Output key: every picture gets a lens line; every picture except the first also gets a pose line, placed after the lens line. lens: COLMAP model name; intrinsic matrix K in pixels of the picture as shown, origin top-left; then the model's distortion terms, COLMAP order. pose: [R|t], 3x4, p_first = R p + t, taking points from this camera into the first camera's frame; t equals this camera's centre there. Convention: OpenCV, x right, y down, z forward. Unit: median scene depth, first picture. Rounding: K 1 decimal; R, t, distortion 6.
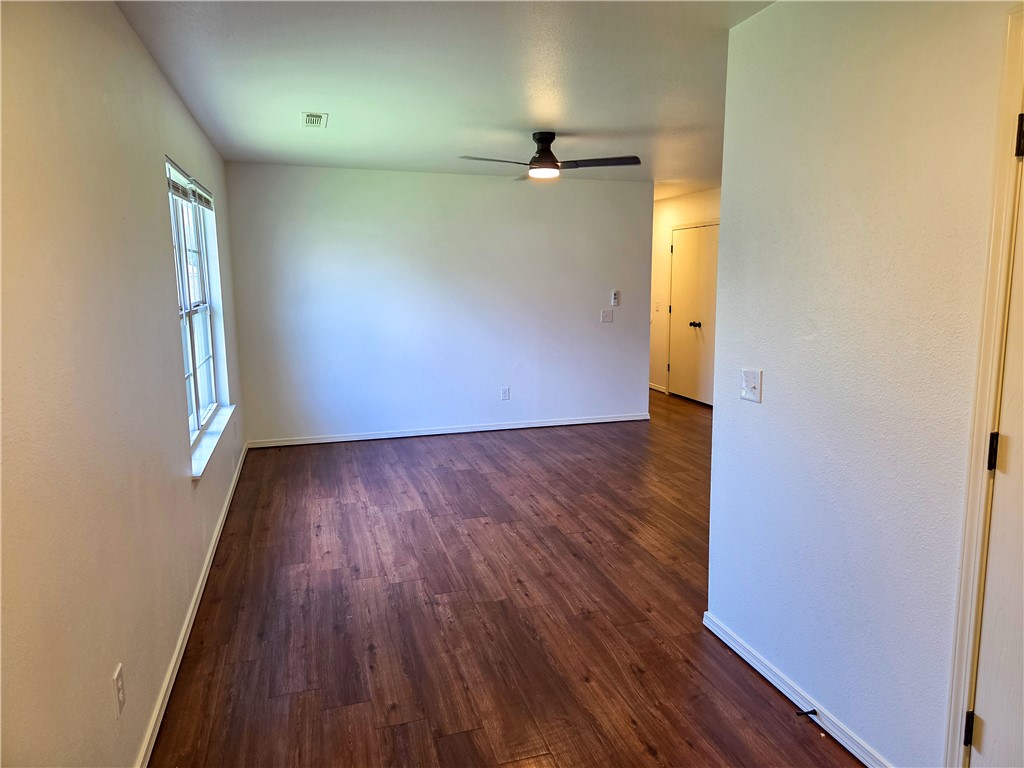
lens RADIAL K [[690.4, 0, 519.1], [0, 690.4, 381.4], [0, 0, 1]] dist [0.038100, -0.000701]
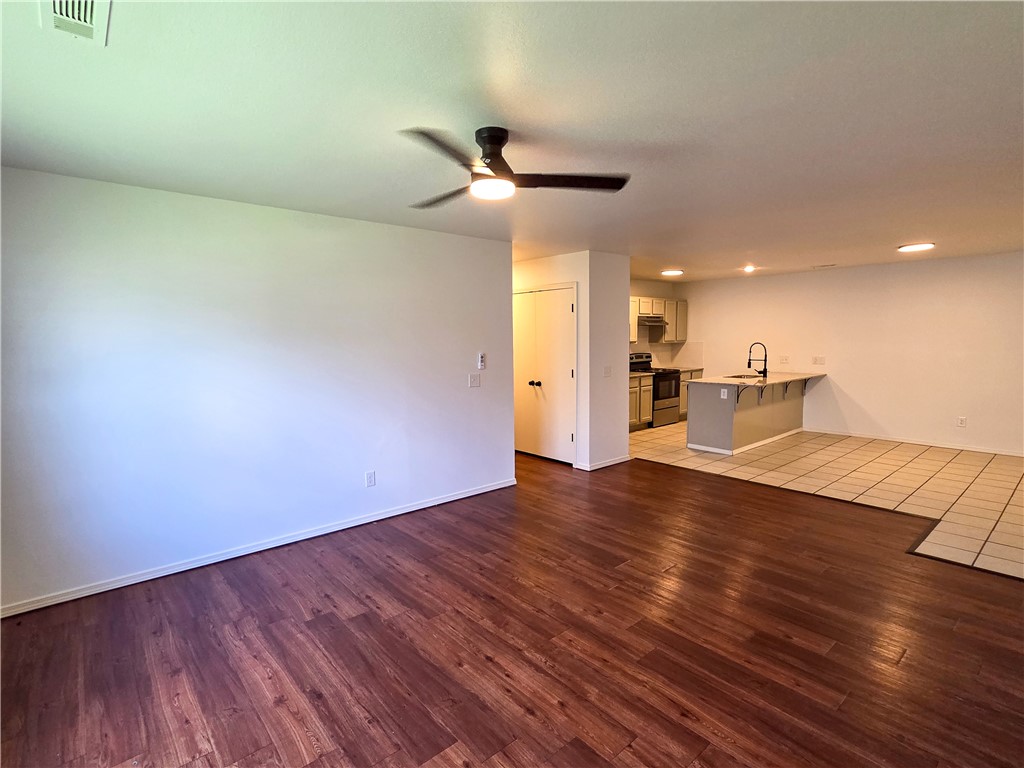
lens RADIAL K [[511.1, 0, 503.9], [0, 511.1, 382.8], [0, 0, 1]] dist [0.002941, 0.000033]
pose [[0.919459, -0.043413, 0.390781, -0.152008], [0.068992, 0.996279, -0.051649, -0.077134], [-0.387084, 0.074450, 0.919034, 0.511937]]
